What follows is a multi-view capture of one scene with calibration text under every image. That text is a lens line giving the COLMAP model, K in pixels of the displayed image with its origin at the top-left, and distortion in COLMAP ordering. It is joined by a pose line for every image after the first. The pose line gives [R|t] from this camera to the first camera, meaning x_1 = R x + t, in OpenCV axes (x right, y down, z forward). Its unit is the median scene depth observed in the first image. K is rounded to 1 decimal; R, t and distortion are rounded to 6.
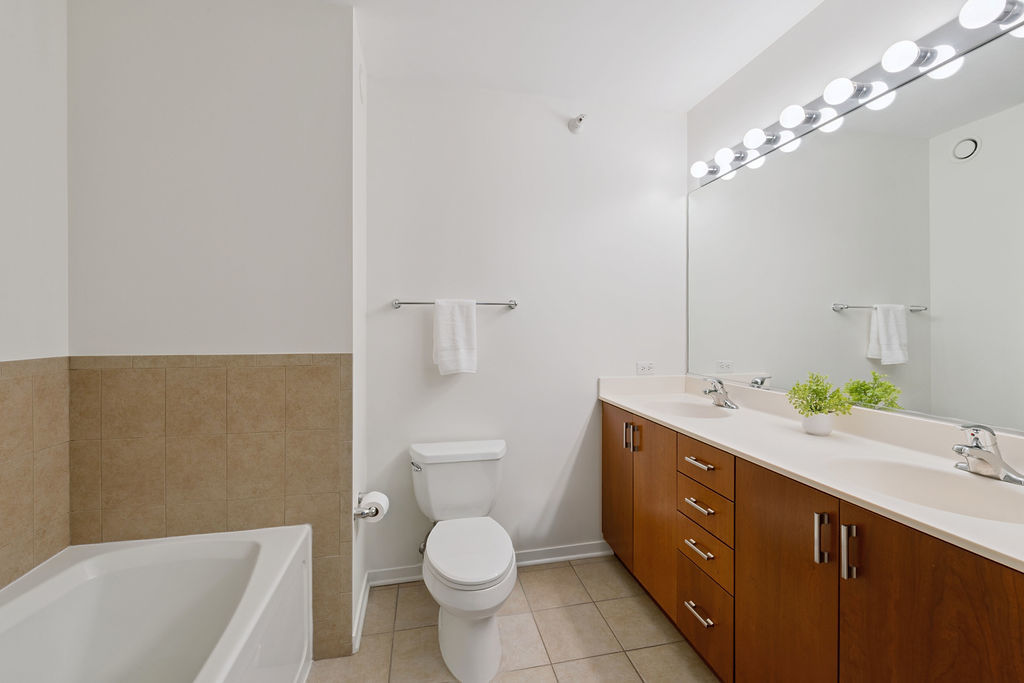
lens RADIAL K [[410.2, 0, 502.8], [0, 410.2, 331.1], [0, 0, 1]] dist [0.000249, -0.000179]
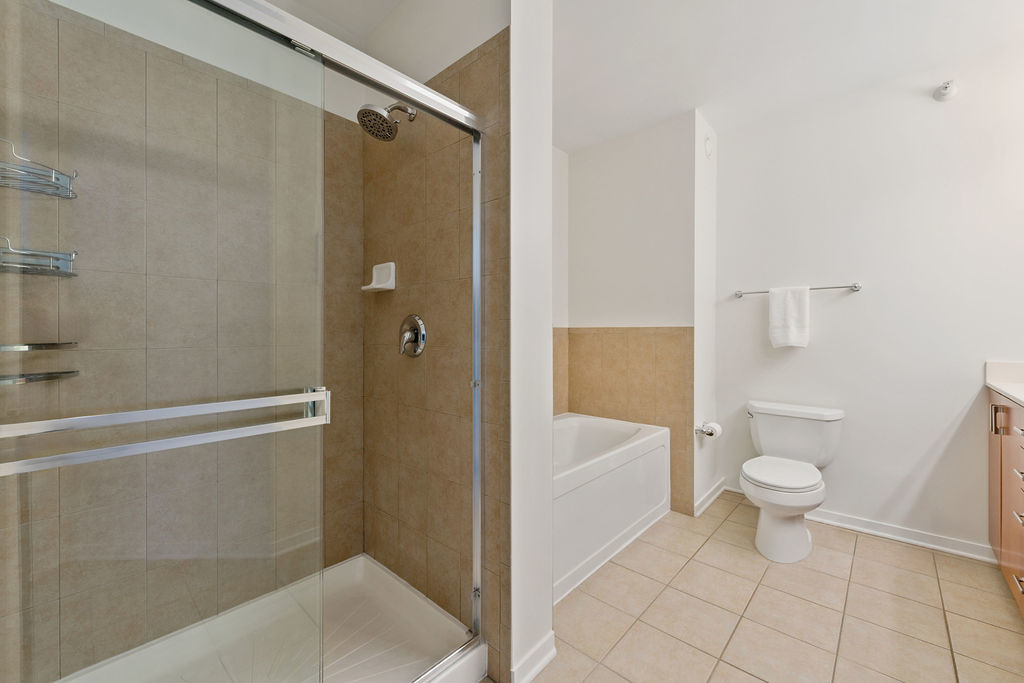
lens RADIAL K [[410.2, 0, 508.5], [0, 410.2, 333.9], [0, 0, 1]] dist [0.000249, -0.000179]
pose [[0.594104, 0.003501, -0.804380, 0.447899], [-0.003963, 0.999991, 0.001425, 0.077265], [0.804378, 0.002341, 0.594113, -0.483324]]
